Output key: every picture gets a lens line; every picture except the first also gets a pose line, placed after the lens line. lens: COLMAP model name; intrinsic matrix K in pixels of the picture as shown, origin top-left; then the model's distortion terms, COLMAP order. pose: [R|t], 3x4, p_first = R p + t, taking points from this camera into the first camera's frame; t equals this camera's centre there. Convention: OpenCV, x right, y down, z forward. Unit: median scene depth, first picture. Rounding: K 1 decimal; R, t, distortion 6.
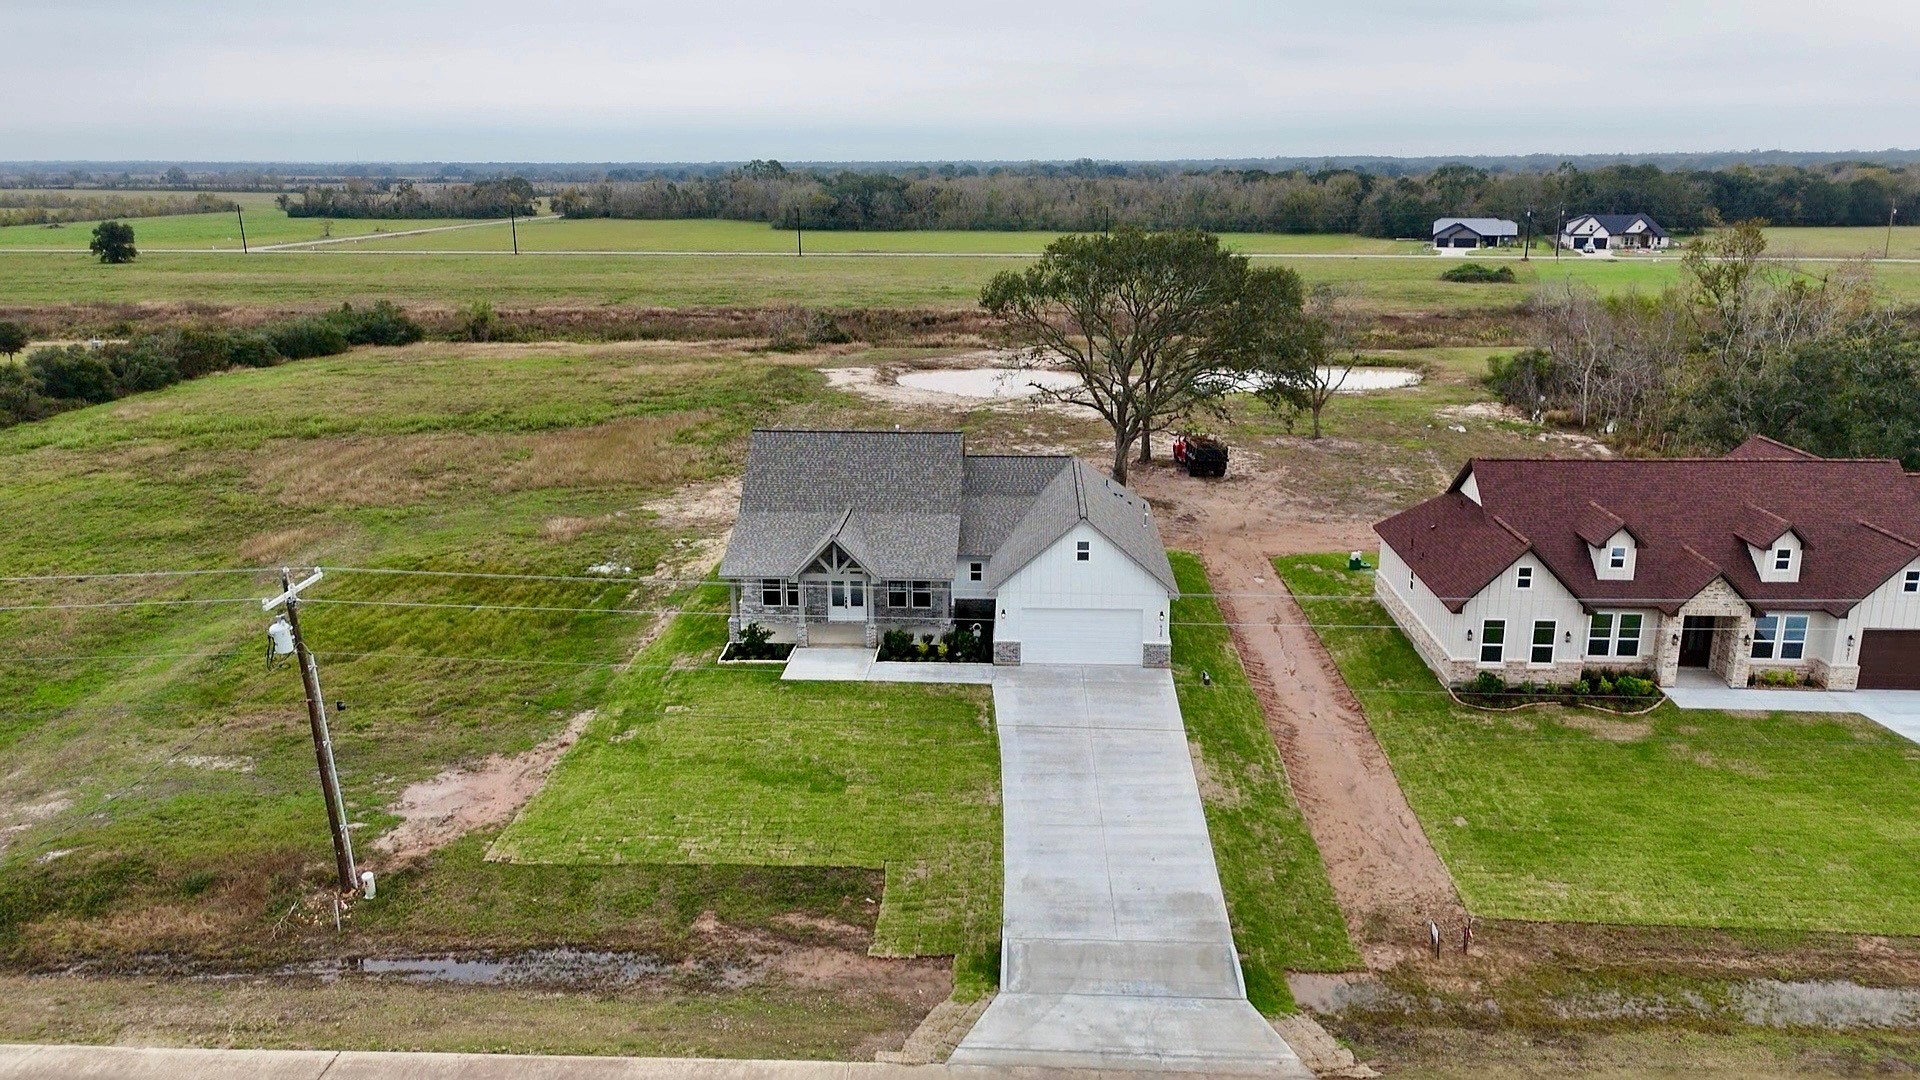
lens RADIAL K [[1781.2, 0, 960.0], [0, 1781.2, 540.0], [0, 0, 1]] dist [0.006604, 0.005657]
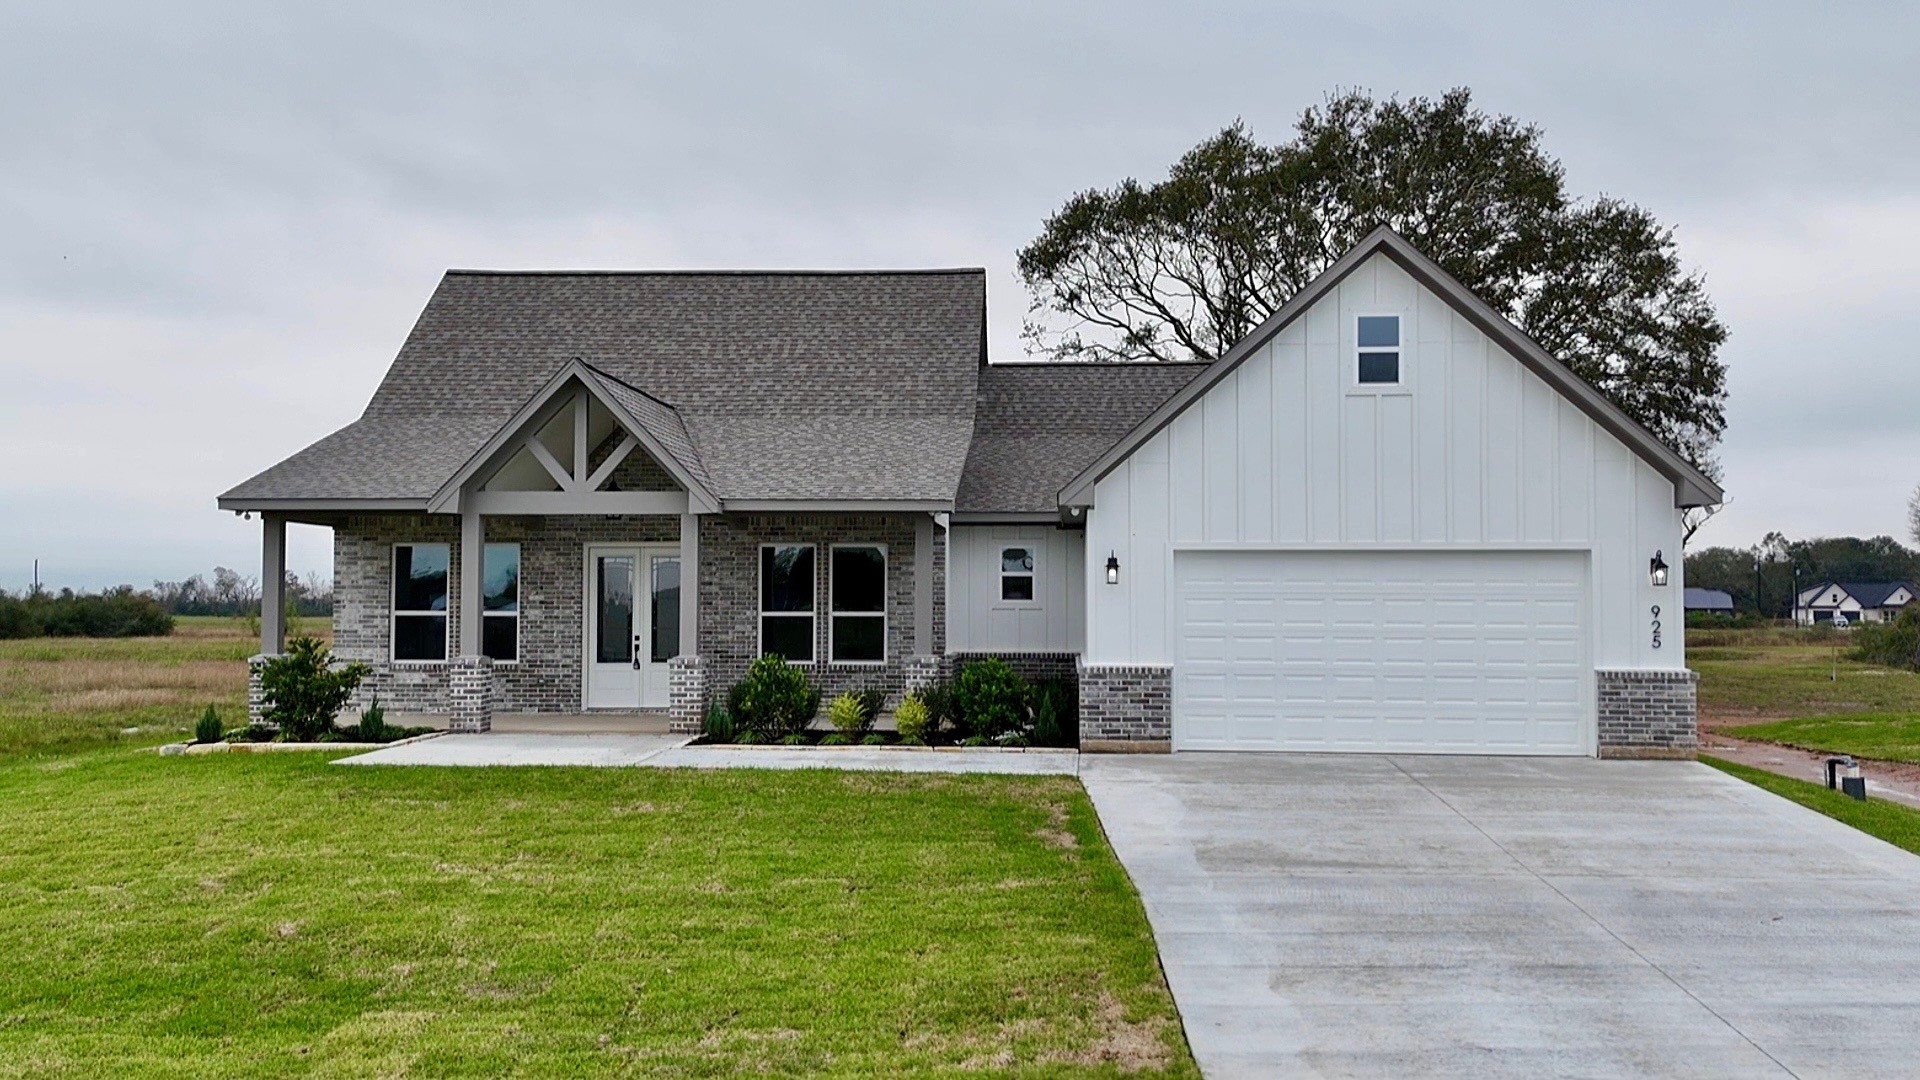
lens RADIAL K [[1781.2, 0, 960.0], [0, 1781.2, 540.0], [0, 0, 1]] dist [0.006604, 0.005657]
pose [[0.999829, 0.012122, -0.013955, 0.002825], [-0.016091, 0.942313, -0.334345, 0.134698], [0.009097, 0.334512, 0.942348, 0.706051]]
